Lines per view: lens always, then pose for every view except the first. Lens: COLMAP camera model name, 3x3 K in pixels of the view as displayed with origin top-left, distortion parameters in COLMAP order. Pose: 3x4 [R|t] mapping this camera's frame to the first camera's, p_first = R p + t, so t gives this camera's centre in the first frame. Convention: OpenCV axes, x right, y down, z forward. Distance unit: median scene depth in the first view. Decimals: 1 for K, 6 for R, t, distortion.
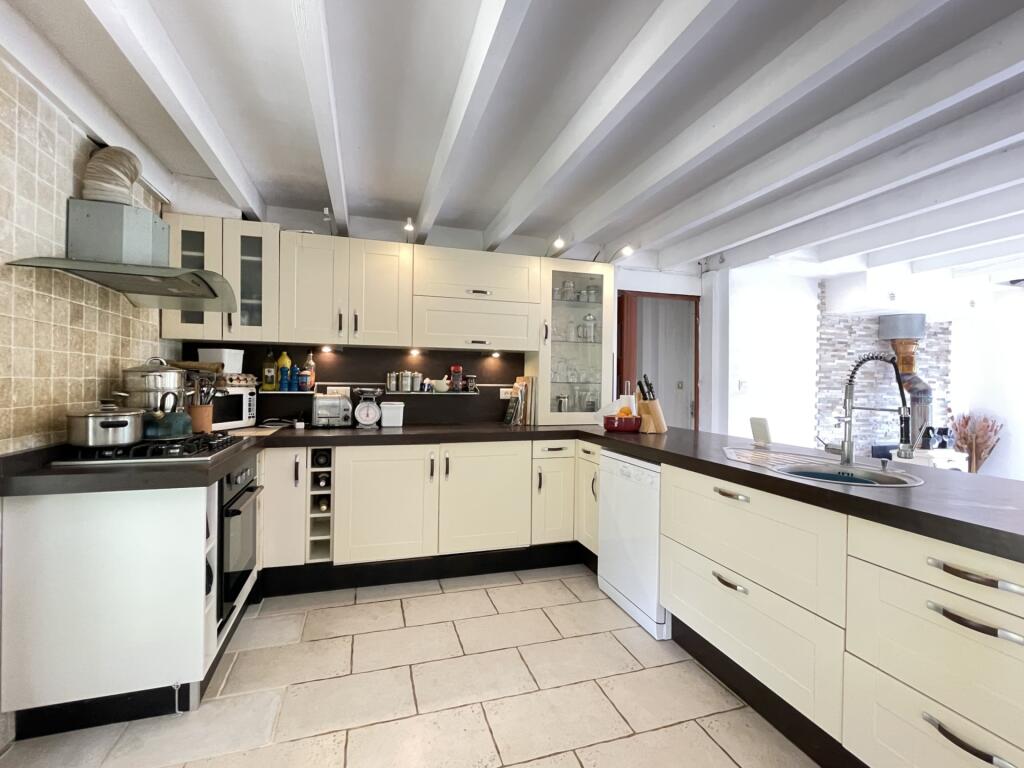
lens RADIAL K [[451.7, 0, 511.1], [0, 451.7, 382.8], [0, 0, 1]] dist [0.003426, 0.000171]
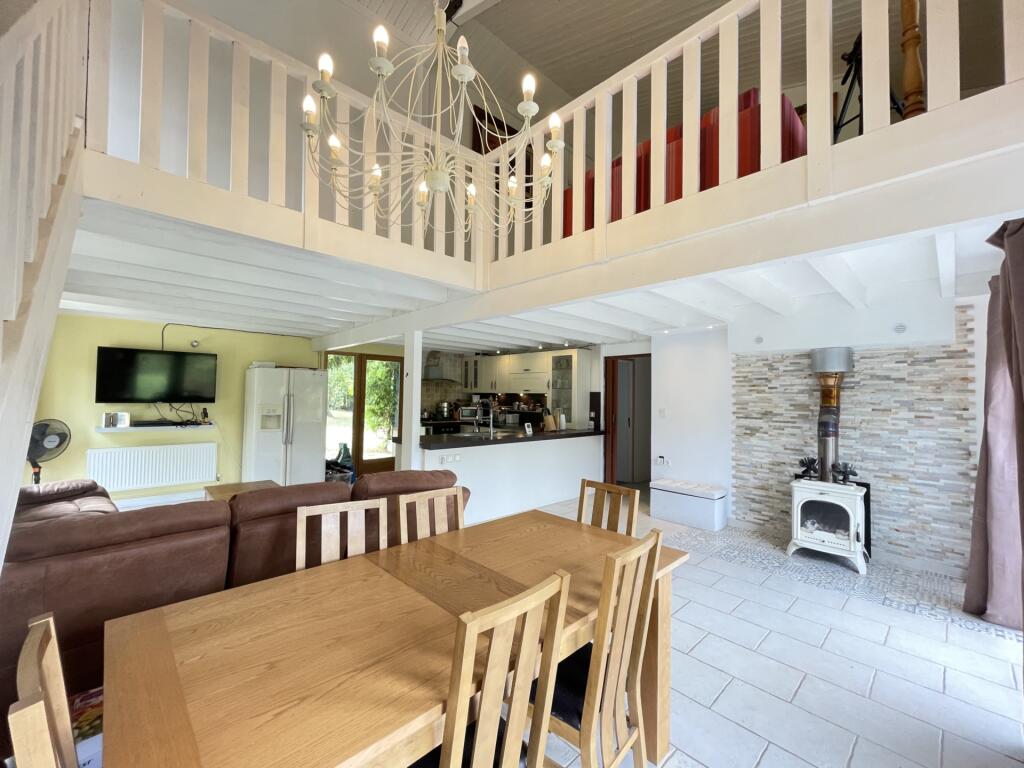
lens RADIAL K [[413.5, 0, 511.9], [0, 413.5, 387.4], [0, 0, 1]] dist [0.000407, 0.000027]
pose [[0.431000, -0.023011, -0.902058, 1.414986], [-0.009776, 0.999497, -0.030168, -0.028519], [0.902299, 0.021821, 0.430558, -0.028575]]
